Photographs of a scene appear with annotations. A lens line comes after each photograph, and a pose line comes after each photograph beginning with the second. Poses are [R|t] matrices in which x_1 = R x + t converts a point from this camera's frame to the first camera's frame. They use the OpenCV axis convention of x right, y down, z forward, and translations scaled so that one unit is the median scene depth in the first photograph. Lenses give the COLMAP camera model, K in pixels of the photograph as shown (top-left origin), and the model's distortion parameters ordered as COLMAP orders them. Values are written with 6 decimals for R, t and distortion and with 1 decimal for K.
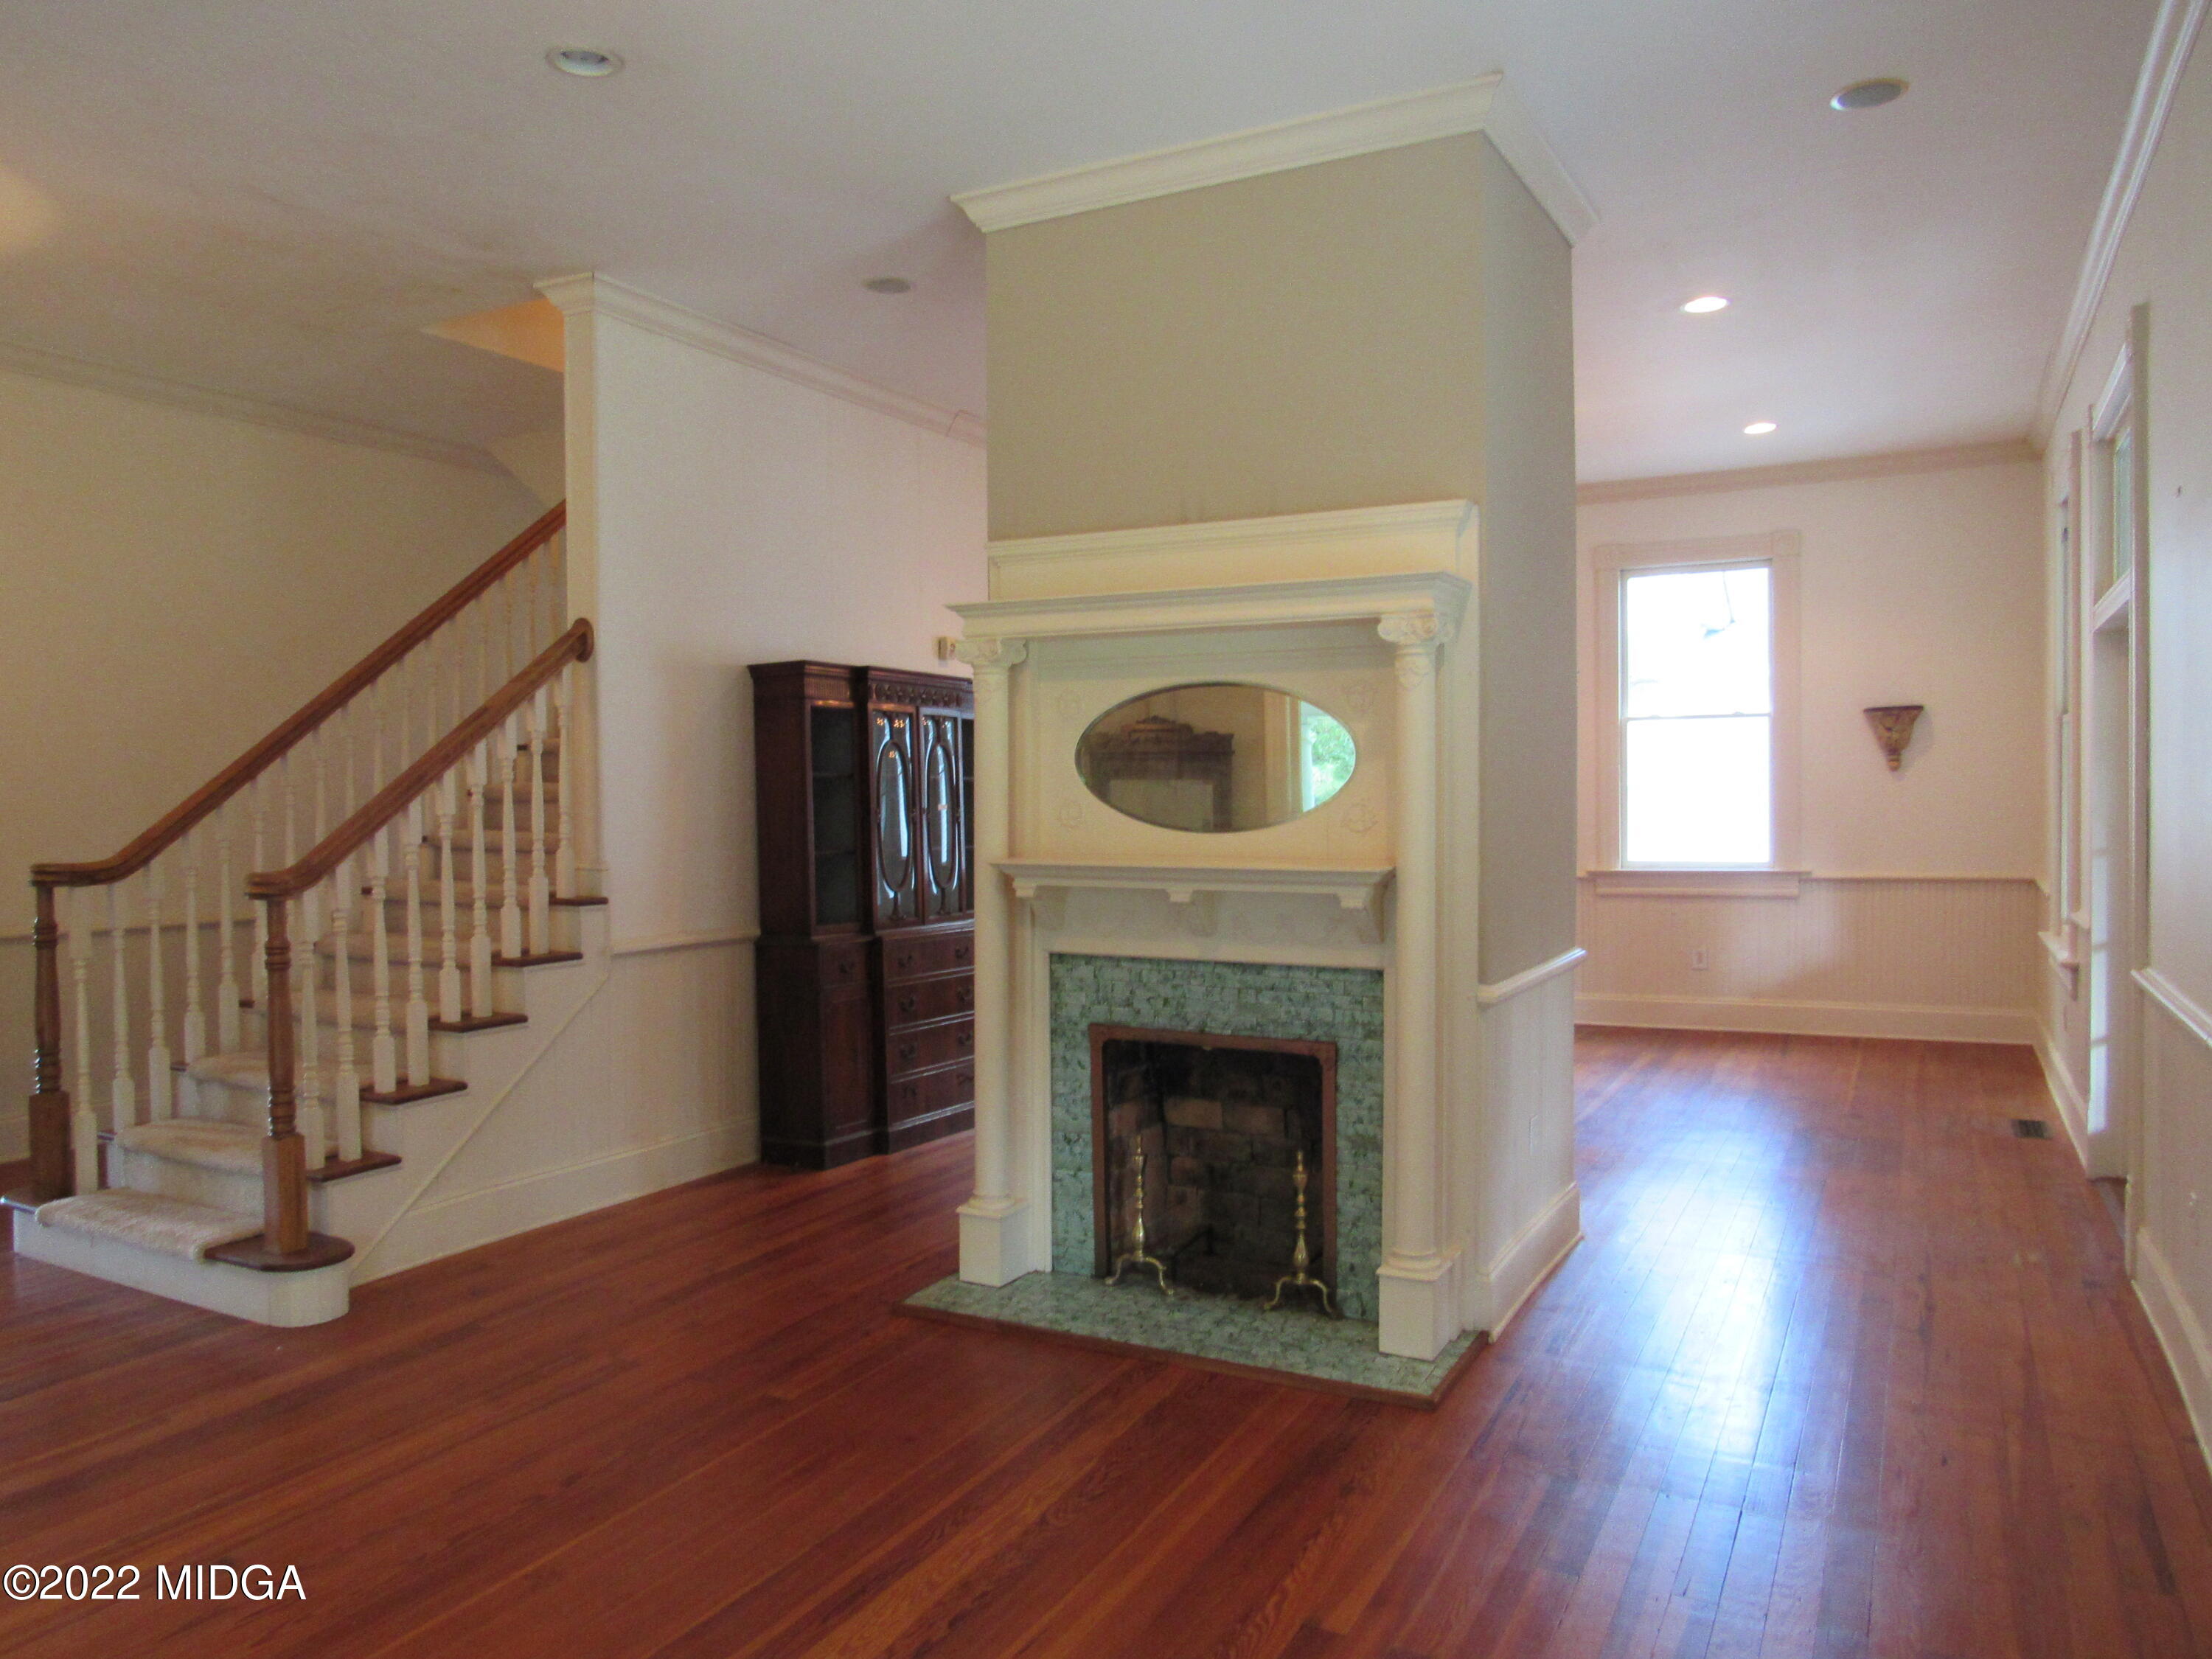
lens RADIAL K [[1579.9, 0, 1101.2], [0, 1579.9, 826.3], [0, 0, 1]] dist [-0.030659, 0.004956]
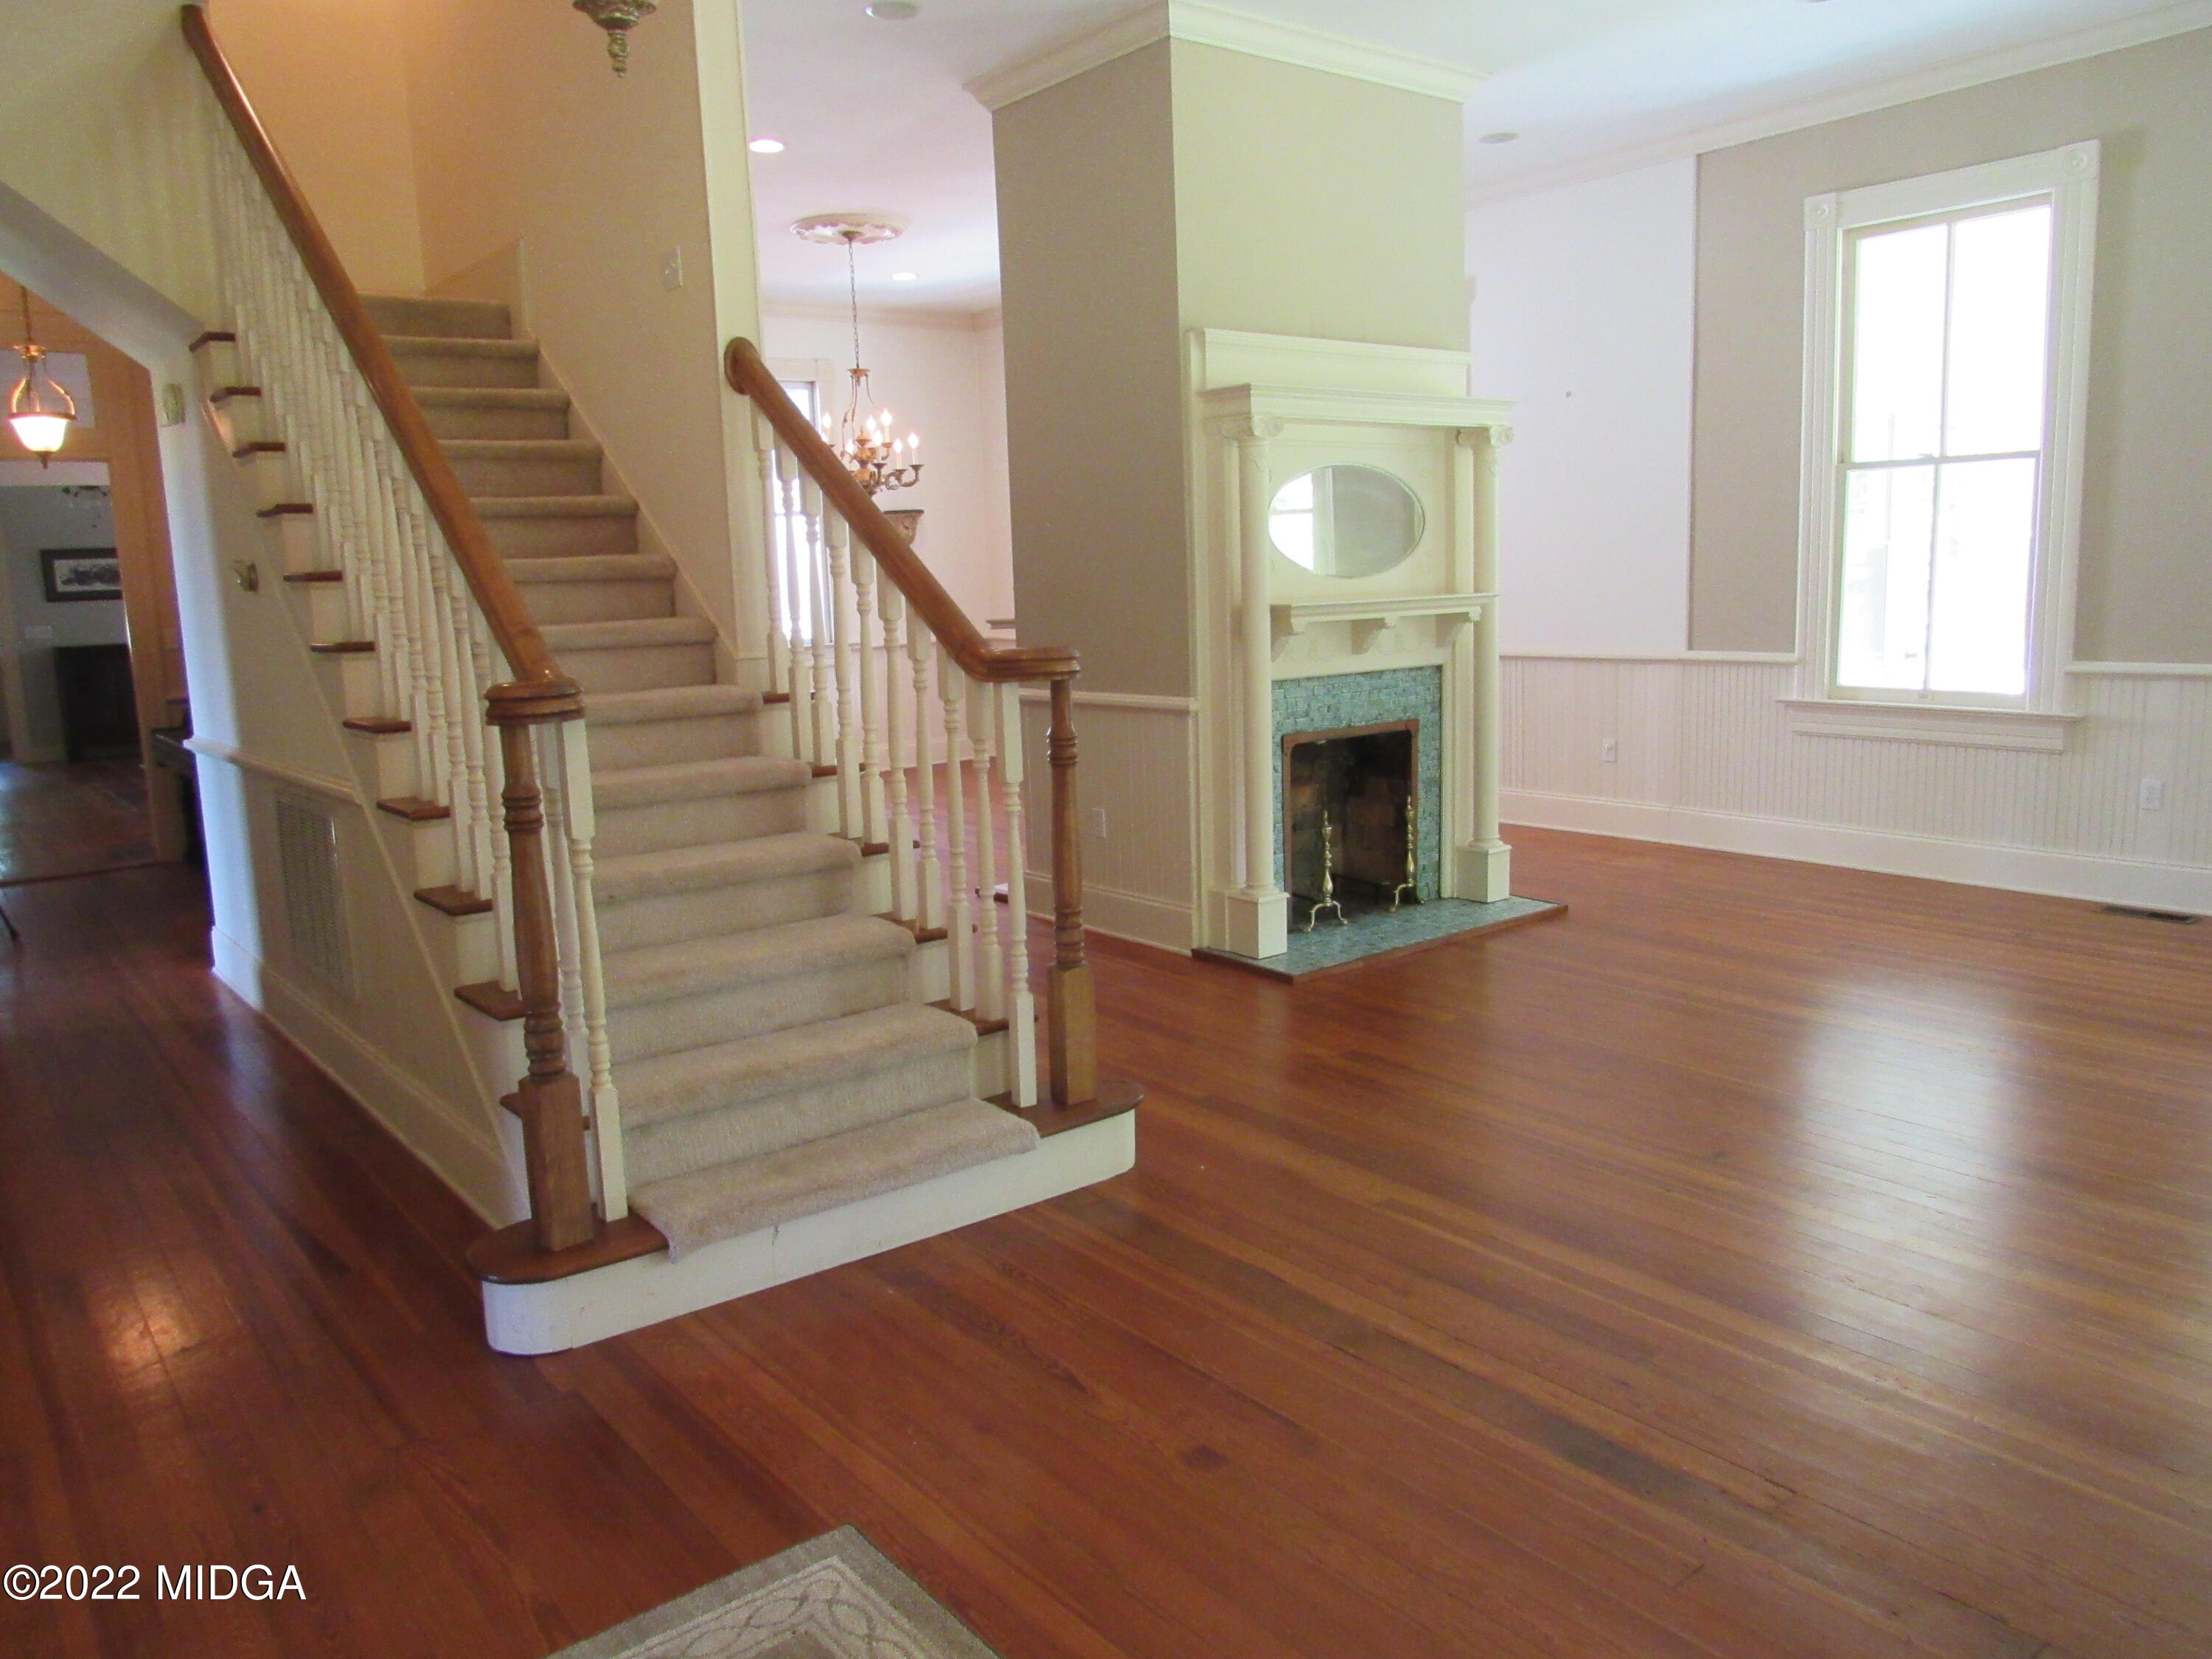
lens RADIAL K [[1579.9, 0, 1115.0], [0, 1579.9, 831.9], [0, 0, 1]] dist [-0.030659, 0.004956]
pose [[0.379266, -0.158276, 0.911650, -1.216832], [0.053136, 0.987361, 0.149314, 0.006854], [-0.923761, -0.008189, 0.382882, 0.647000]]
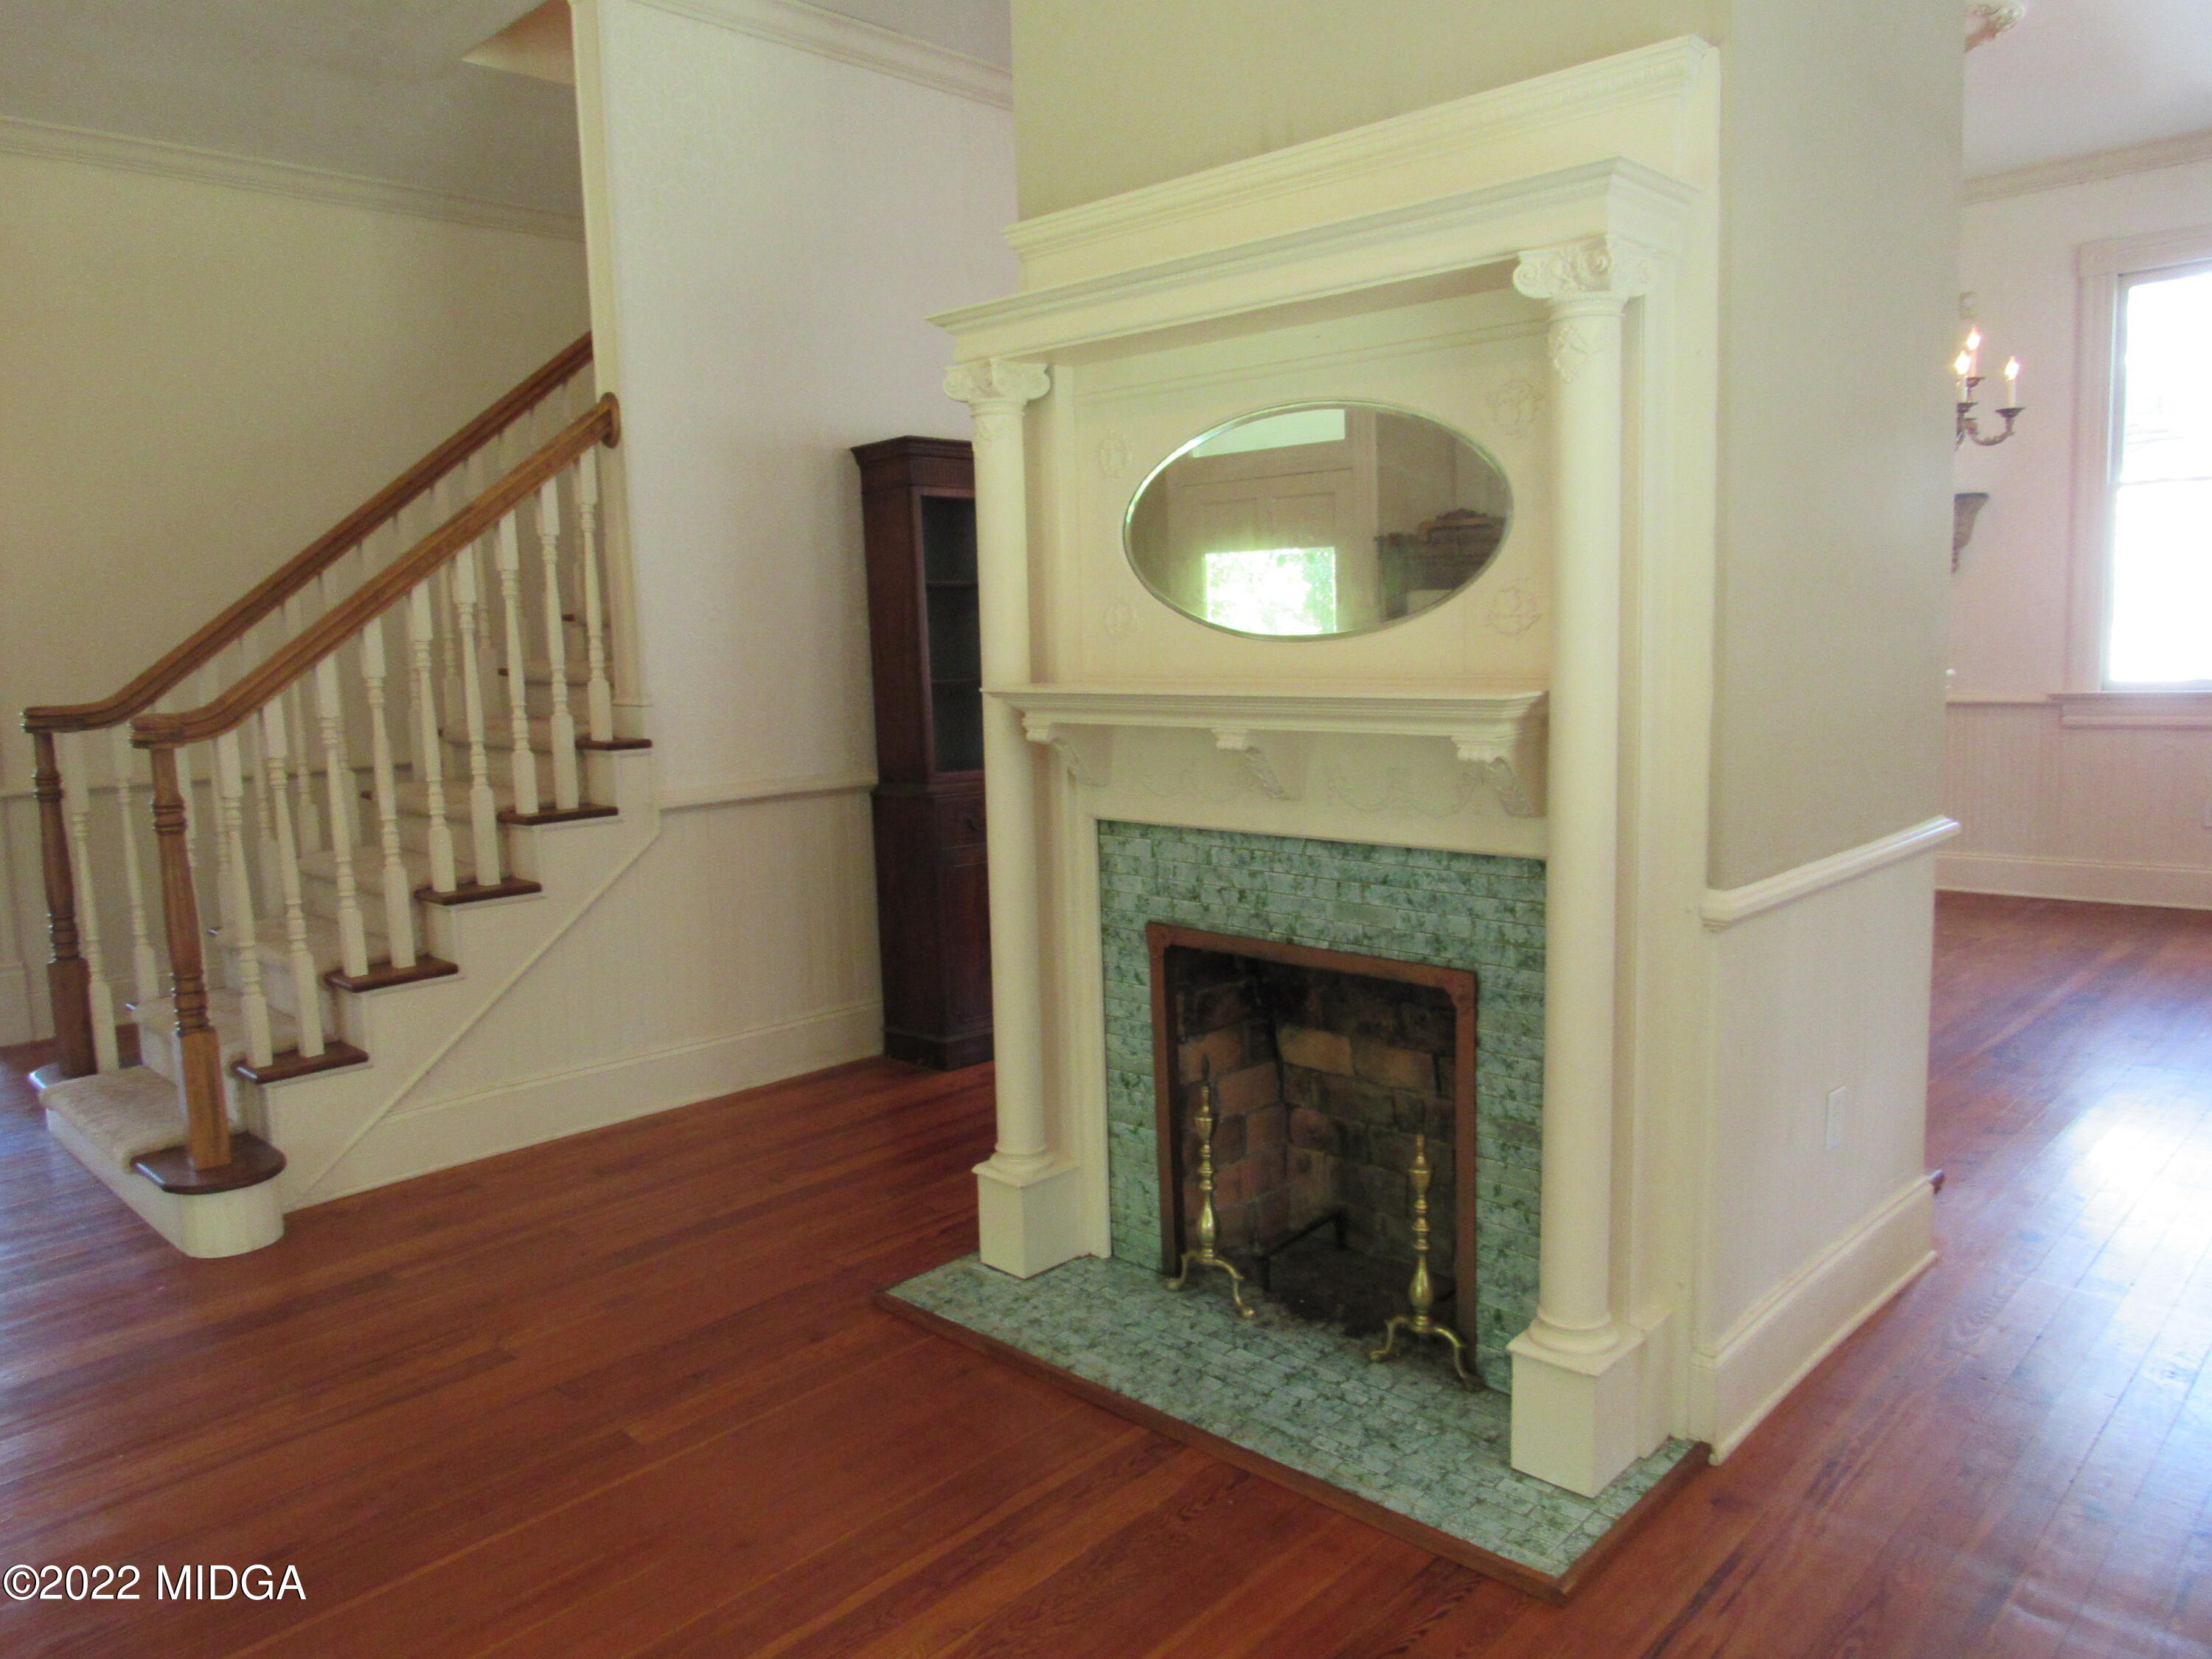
lens RADIAL K [[1579.9, 0, 1100.2], [0, 1579.9, 828.0], [0, 0, 1]] dist [-0.030659, 0.004956]
pose [[0.961681, 0.012362, -0.273892, 0.163591], [0.017387, 0.994223, 0.105920, 0.010100], [0.273619, -0.106624, 0.955910, 0.336241]]
